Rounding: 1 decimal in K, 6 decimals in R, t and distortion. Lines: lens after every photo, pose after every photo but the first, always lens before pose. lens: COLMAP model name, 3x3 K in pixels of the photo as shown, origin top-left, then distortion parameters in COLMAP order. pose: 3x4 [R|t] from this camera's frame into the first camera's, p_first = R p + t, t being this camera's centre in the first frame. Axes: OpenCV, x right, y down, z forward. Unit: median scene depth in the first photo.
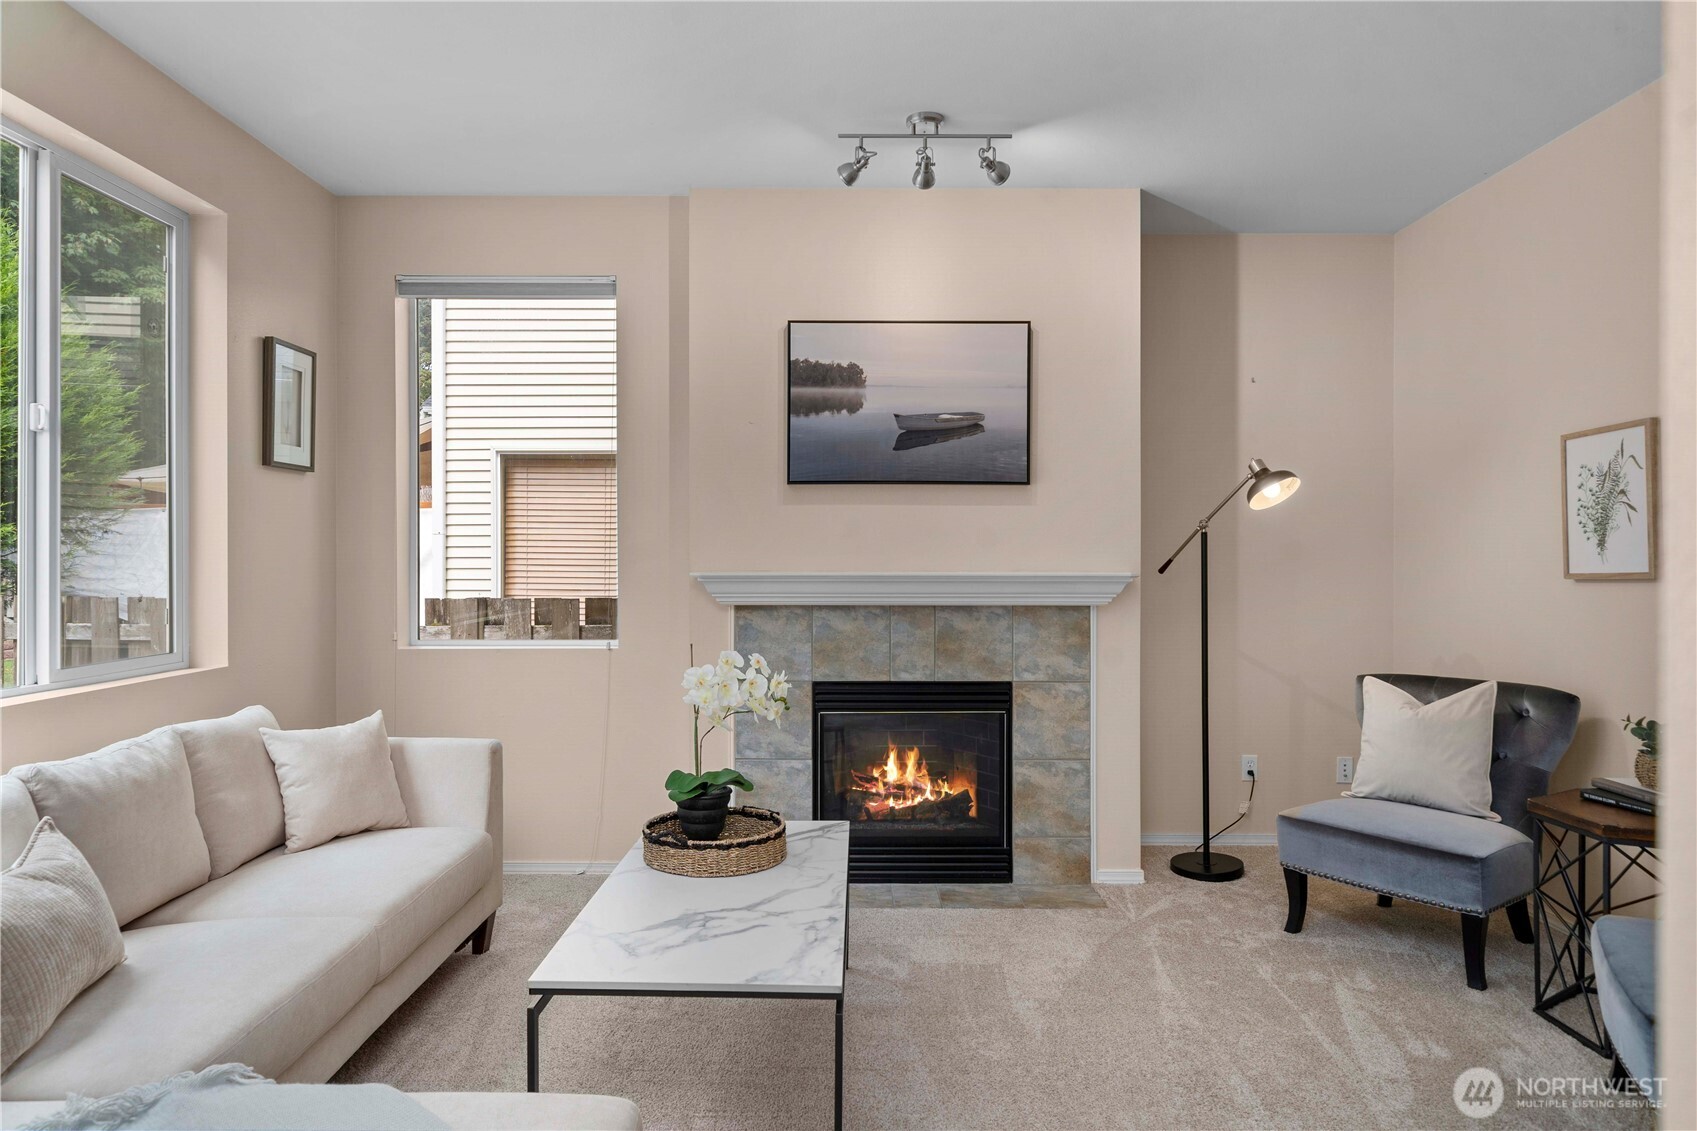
lens RADIAL K [[1041.3, 0, 841.2], [0, 1041.3, 559.1], [0, 0, 1]] dist [0.000562, 0.000624]
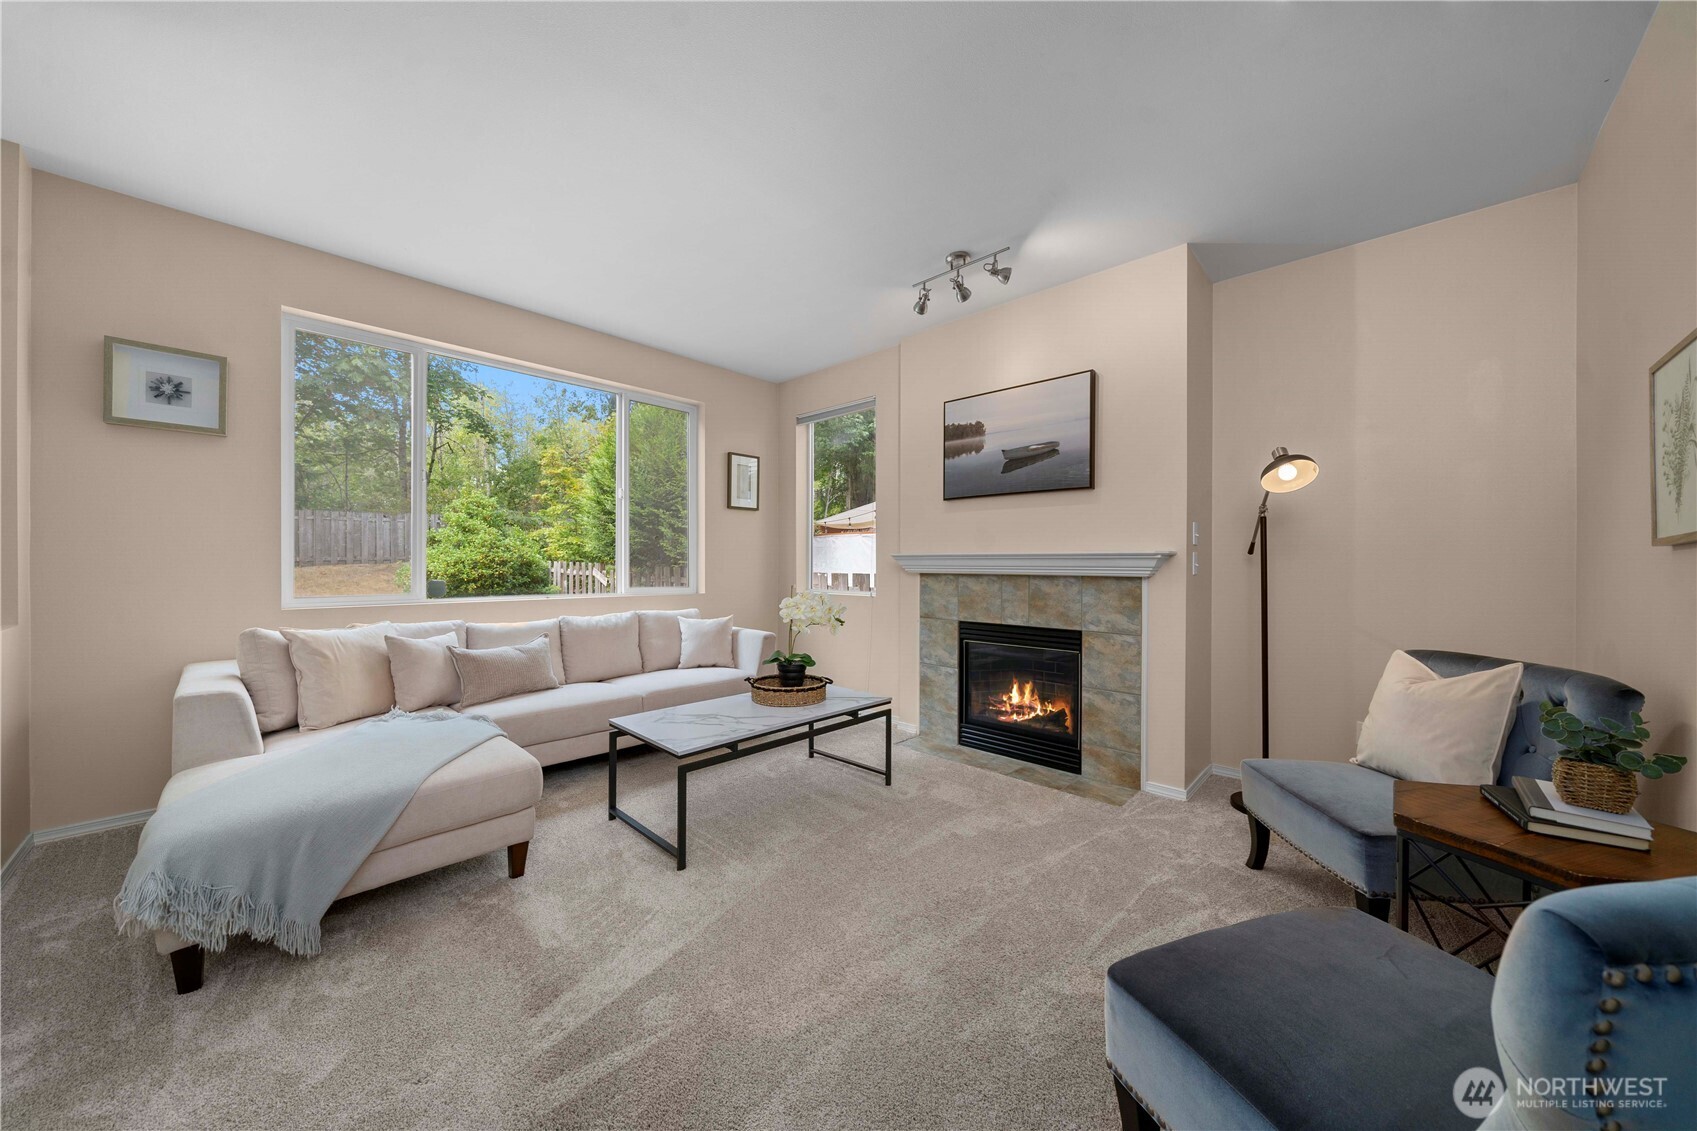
lens RADIAL K [[585.7, 0, 844.3], [0, 585.7, 566.9], [0, 0, 1]] dist [-0.006506, -0.000531]
pose [[0.723382, 0.005494, -0.690426, 0.479387], [-0.006314, 0.999979, 0.001341, 0.033495], [0.690419, 0.003389, 0.723401, 0.216080]]
